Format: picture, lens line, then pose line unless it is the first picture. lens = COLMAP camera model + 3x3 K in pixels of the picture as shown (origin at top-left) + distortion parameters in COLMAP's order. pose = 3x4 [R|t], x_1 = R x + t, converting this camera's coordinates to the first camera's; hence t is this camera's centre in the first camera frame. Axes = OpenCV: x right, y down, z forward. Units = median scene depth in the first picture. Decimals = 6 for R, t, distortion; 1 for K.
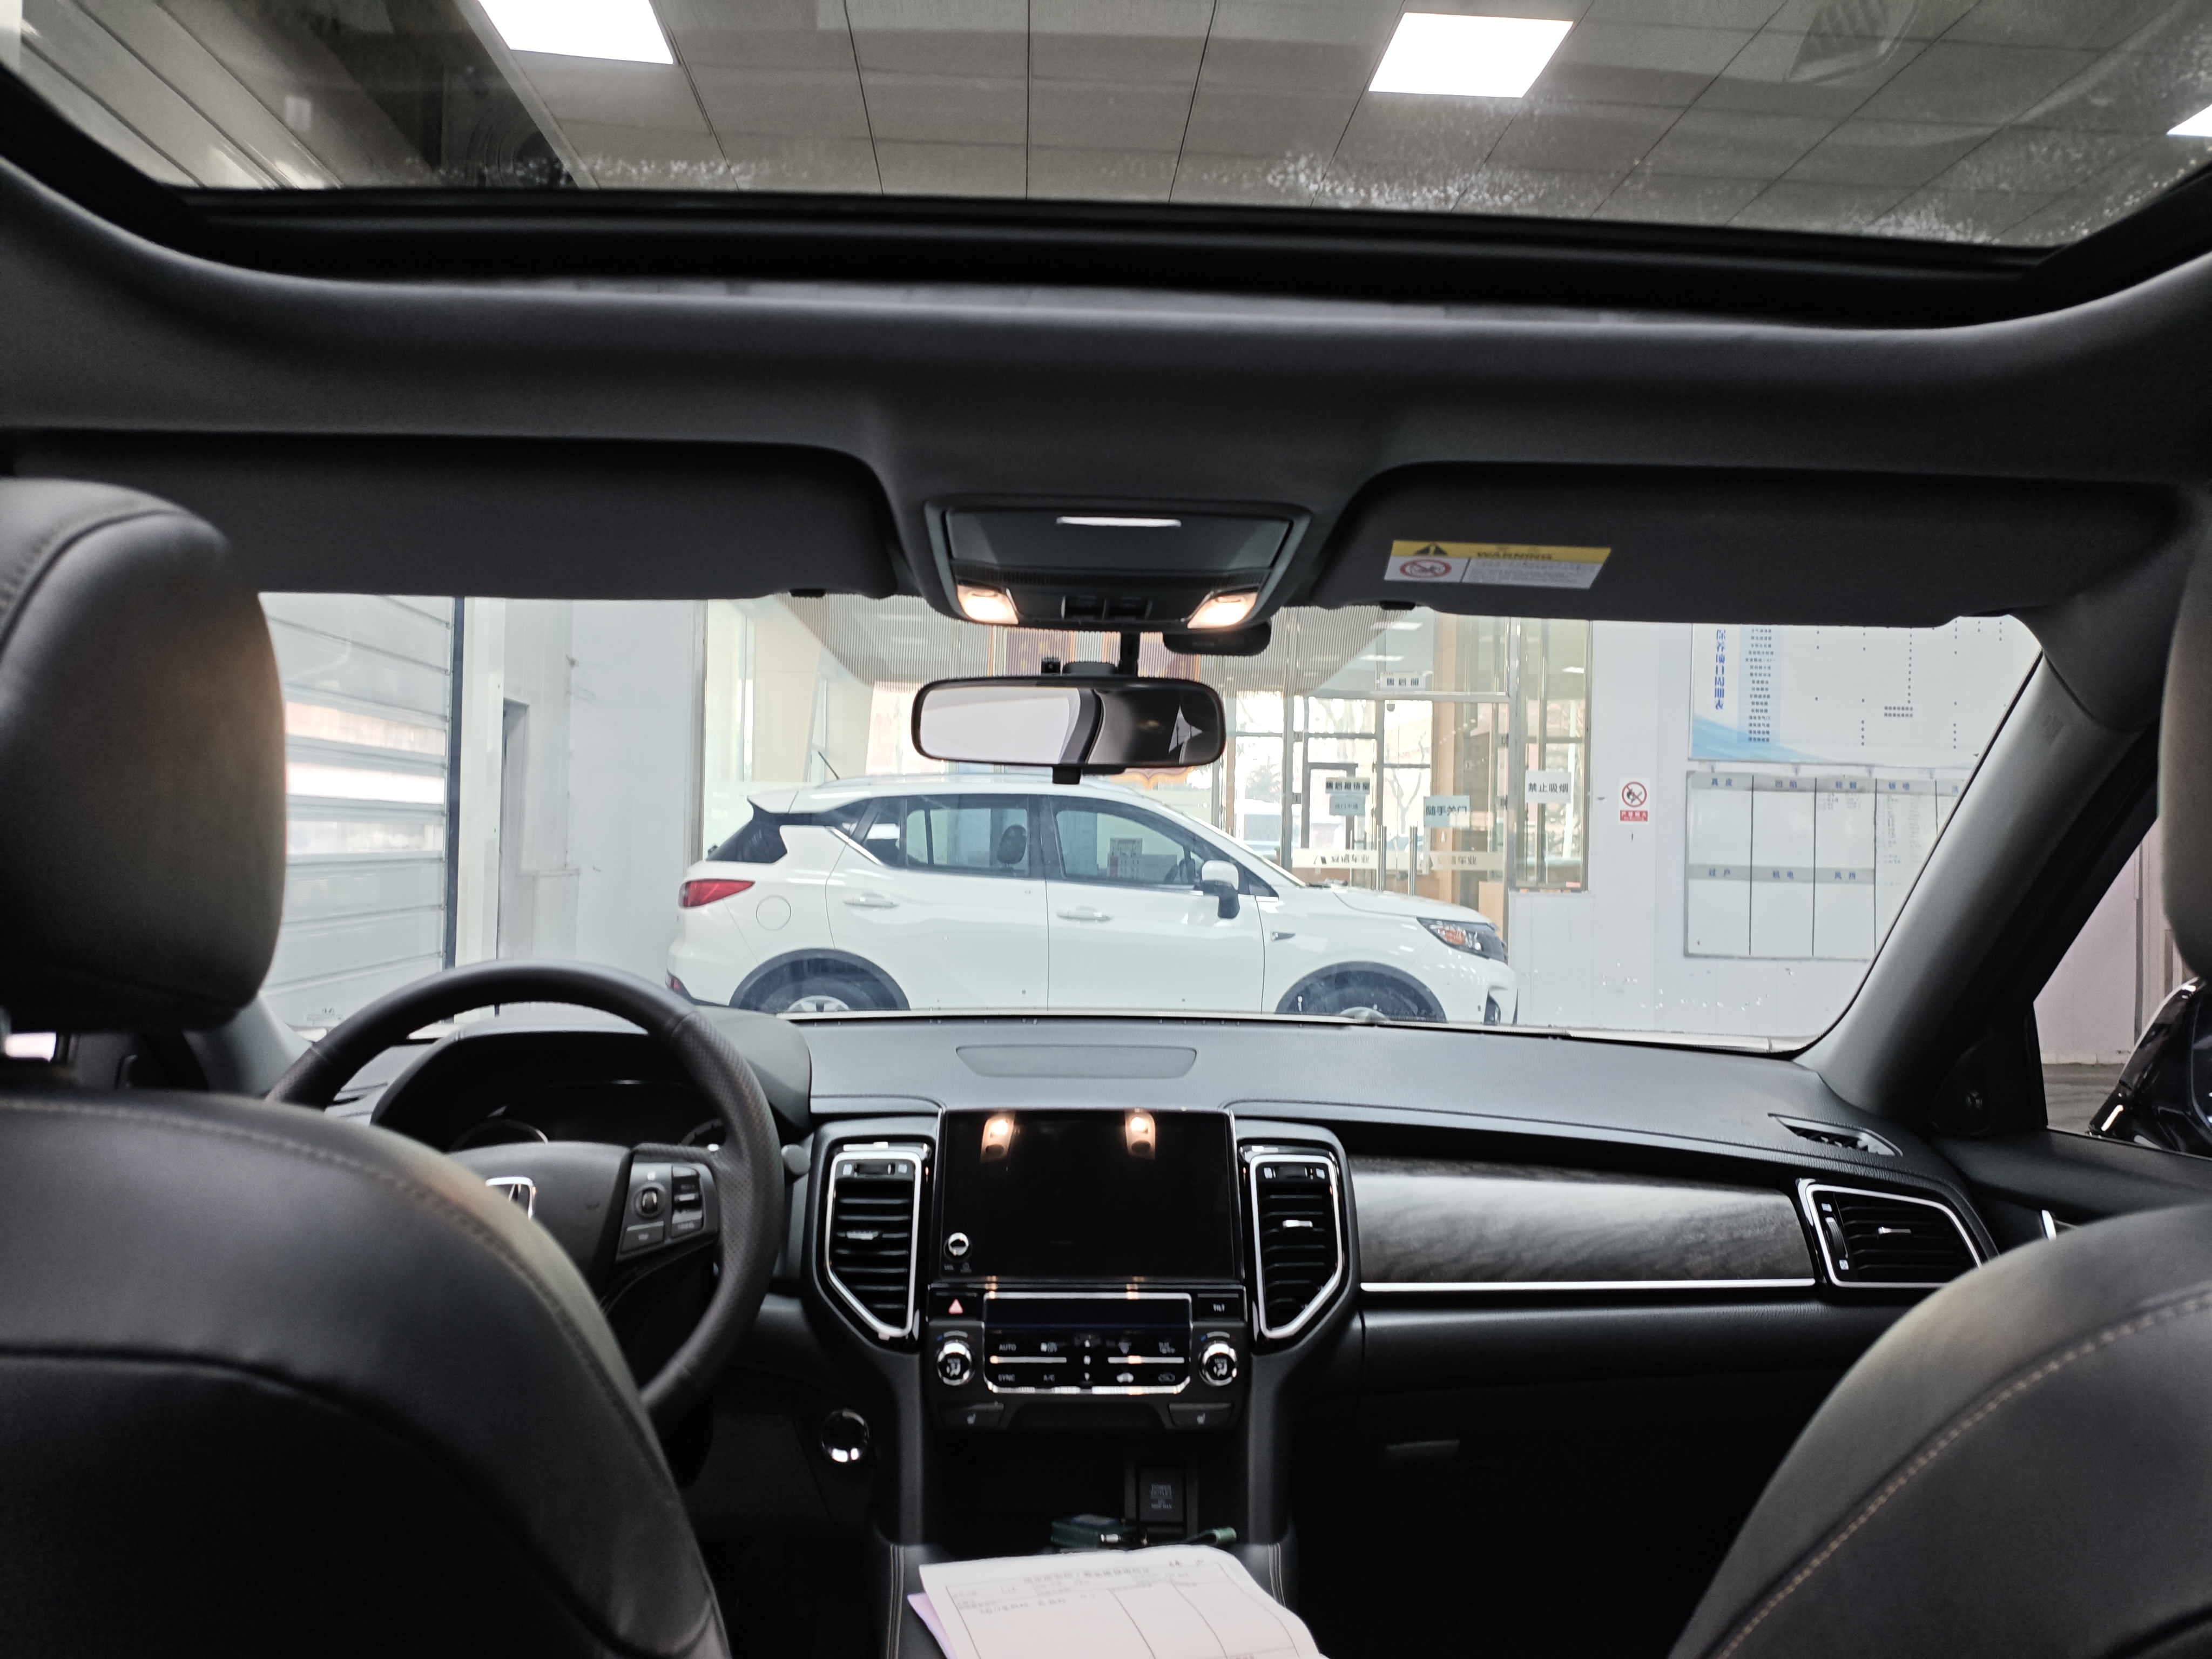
lens RADIAL K [[1684.2, 0, 1115.9], [0, 1684.2, 818.4], [0, 0, 1]] dist [0.071215, -0.165483]
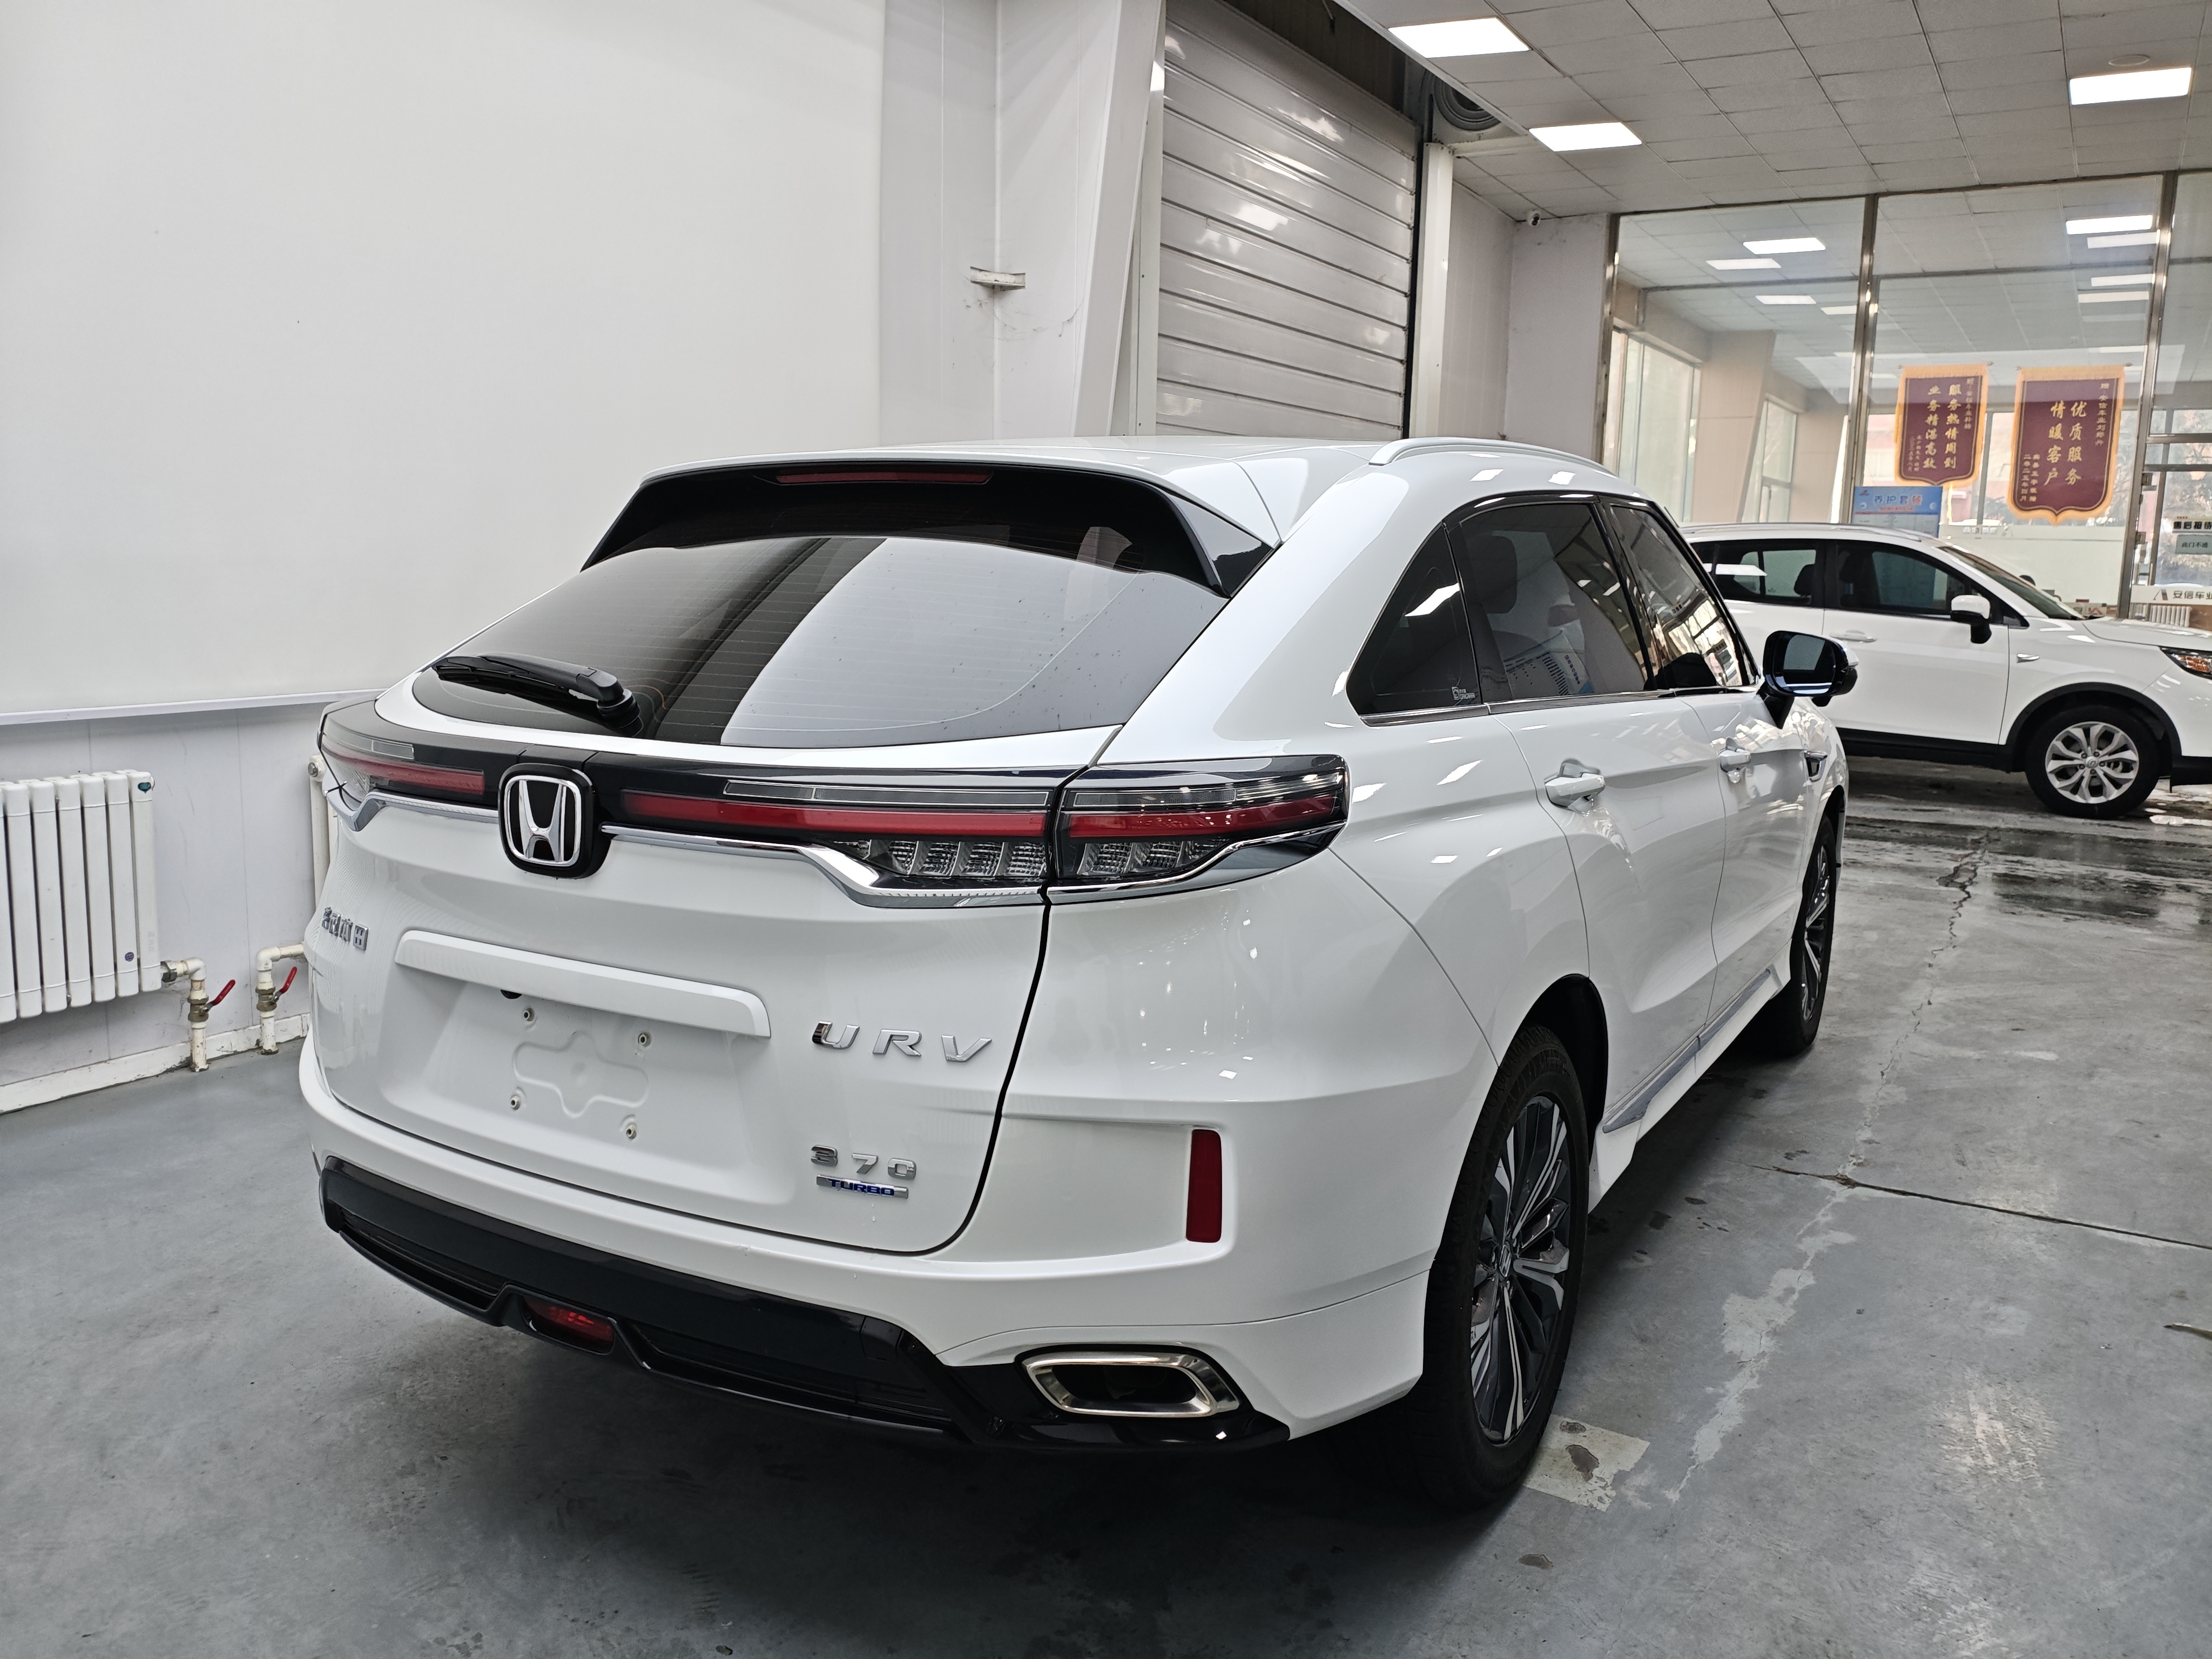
lens RADIAL K [[1765.0, 0, 1106.0], [0, 1765.0, 829.5], [0, 0, 1]] dist [-0.030401, -0.006840]
pose [[0.835066, 0.073480, -0.545221, 1.151155], [0.013882, 0.987910, 0.154404, -0.051795], [0.549975, -0.136506, 0.823950, -1.893726]]
